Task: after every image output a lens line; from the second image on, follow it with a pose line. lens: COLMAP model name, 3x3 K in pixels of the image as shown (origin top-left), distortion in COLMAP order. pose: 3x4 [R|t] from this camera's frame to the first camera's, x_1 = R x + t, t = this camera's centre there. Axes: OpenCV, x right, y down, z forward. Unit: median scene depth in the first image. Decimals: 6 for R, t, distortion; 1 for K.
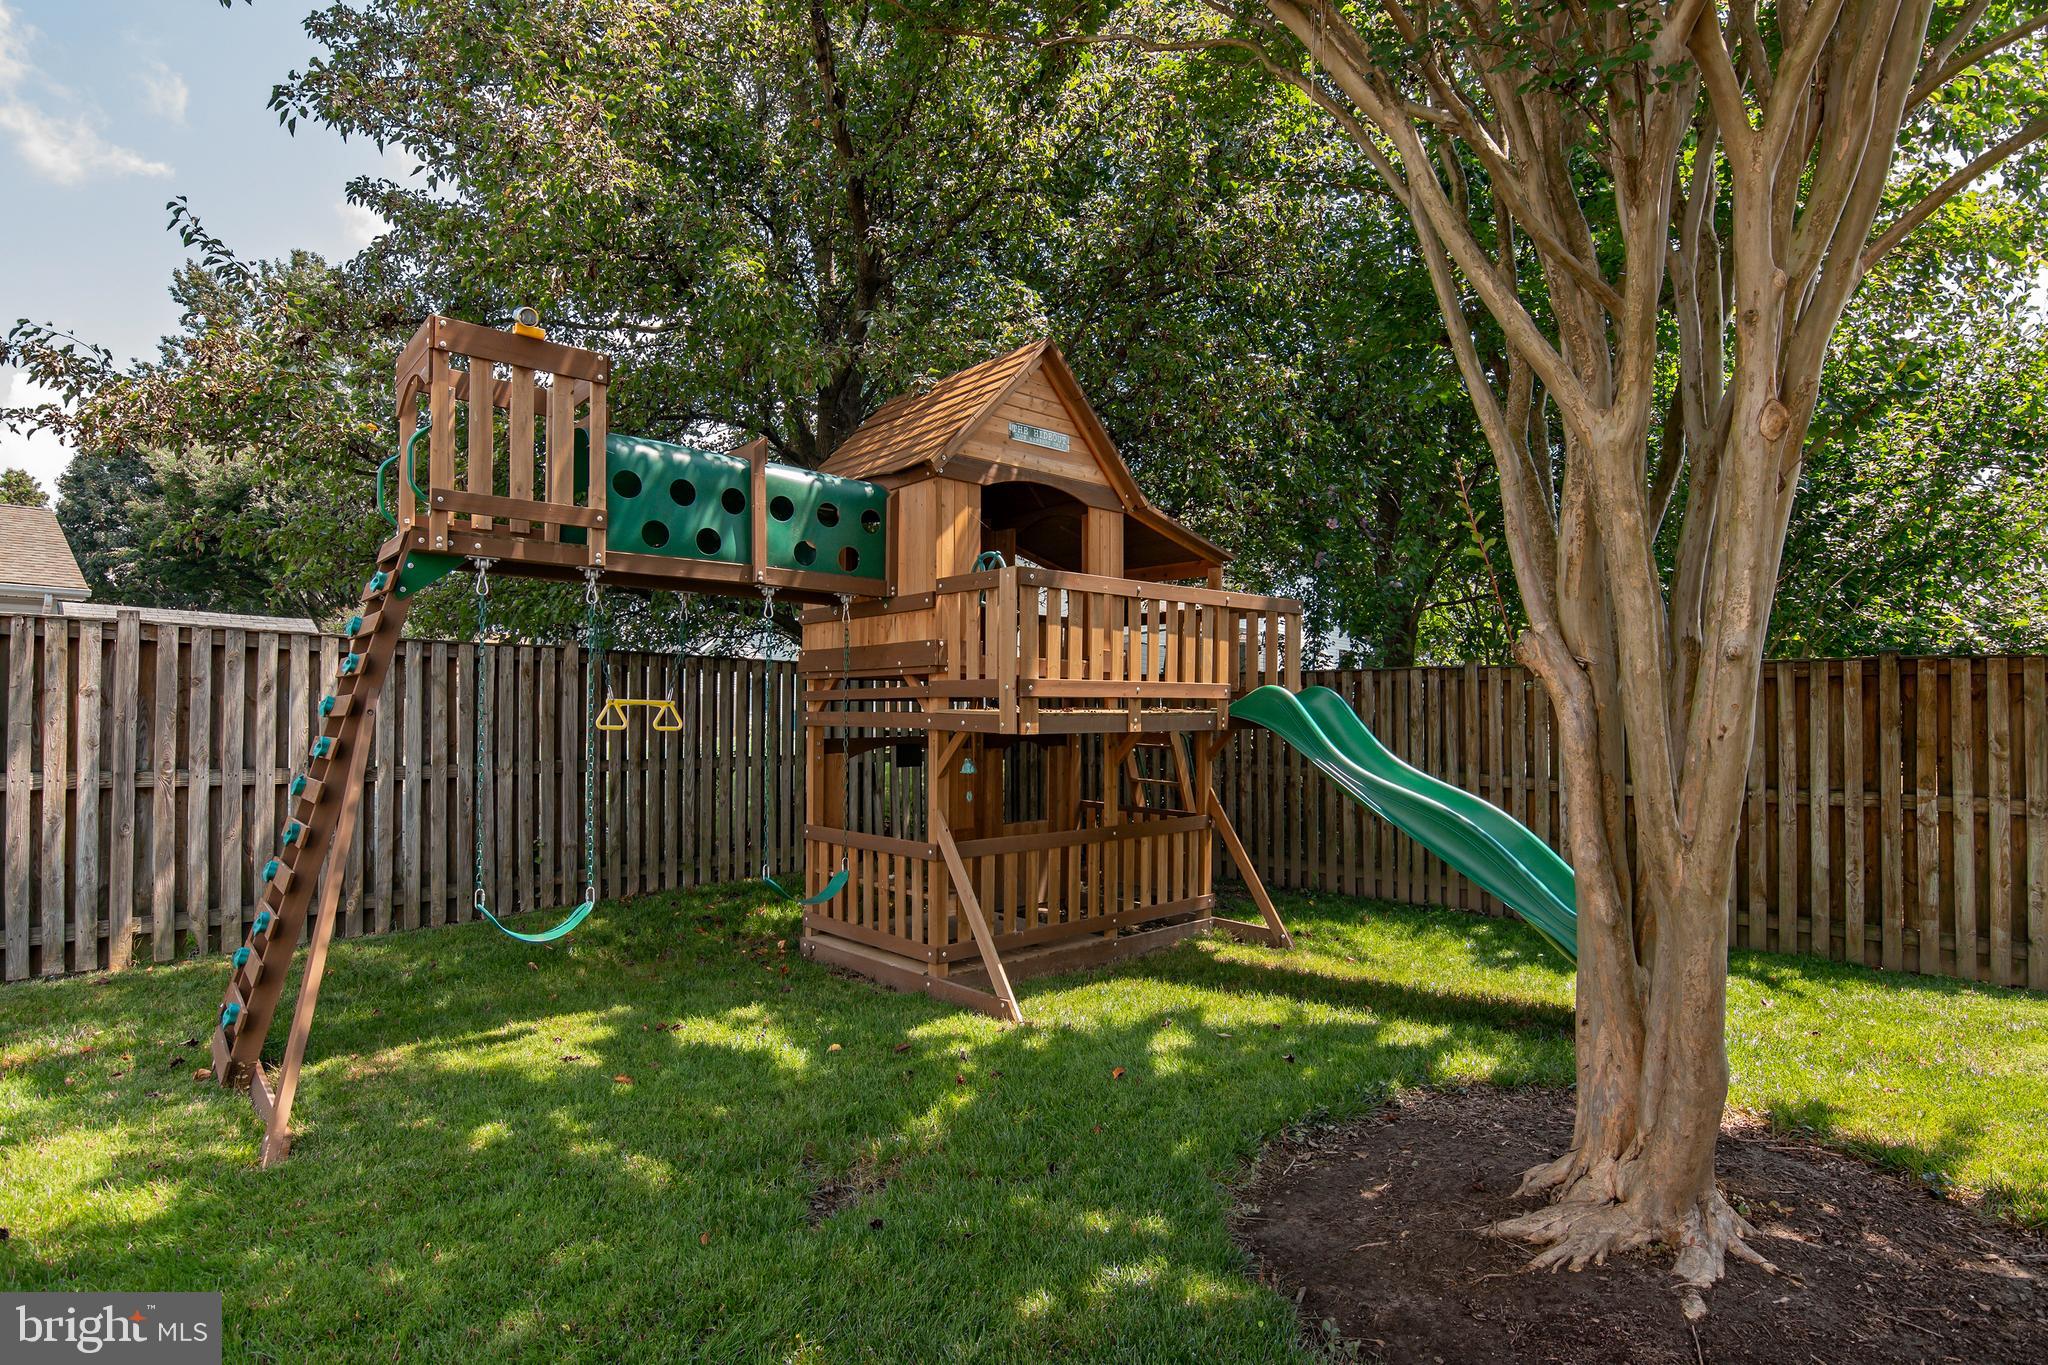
lens RADIAL K [[1014.3, 0, 1024.0], [0, 1014.3, 682.5], [0, 0, 1]] dist [-0.001192, -0.000433]
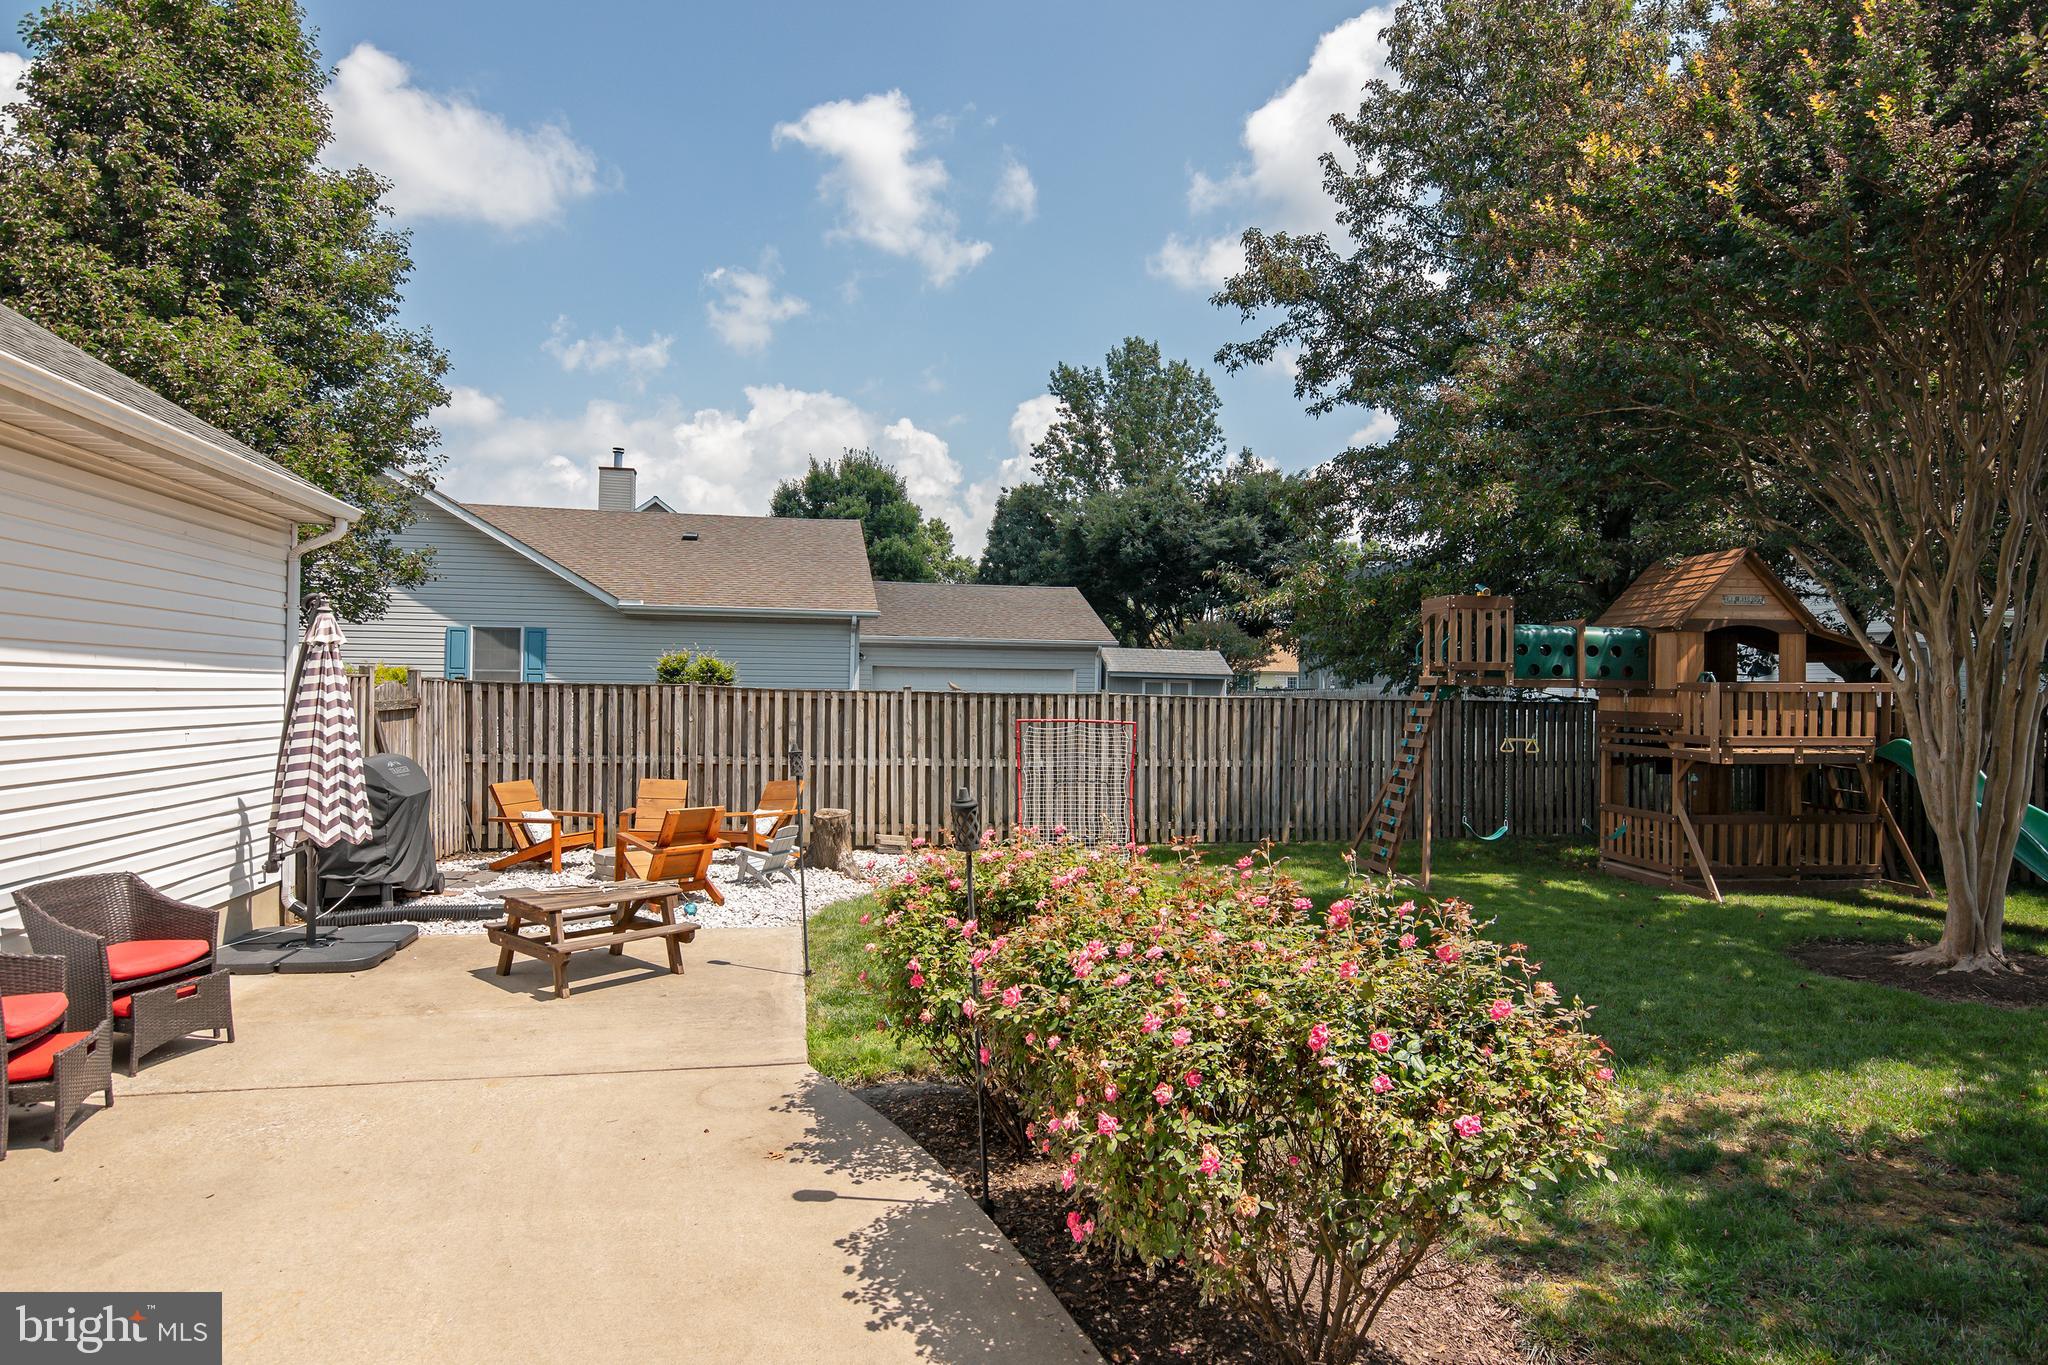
lens RADIAL K [[1055.2, 0, 1015.5], [0, 1055.2, 689.3], [0, 0, 1]] dist [-0.029372, -0.000213]
pose [[0.773596, 0.004324, -0.633665, 0.198569], [0.012837, 0.999665, 0.022493, -0.145683], [0.633550, -0.025535, 0.773281, -1.353888]]
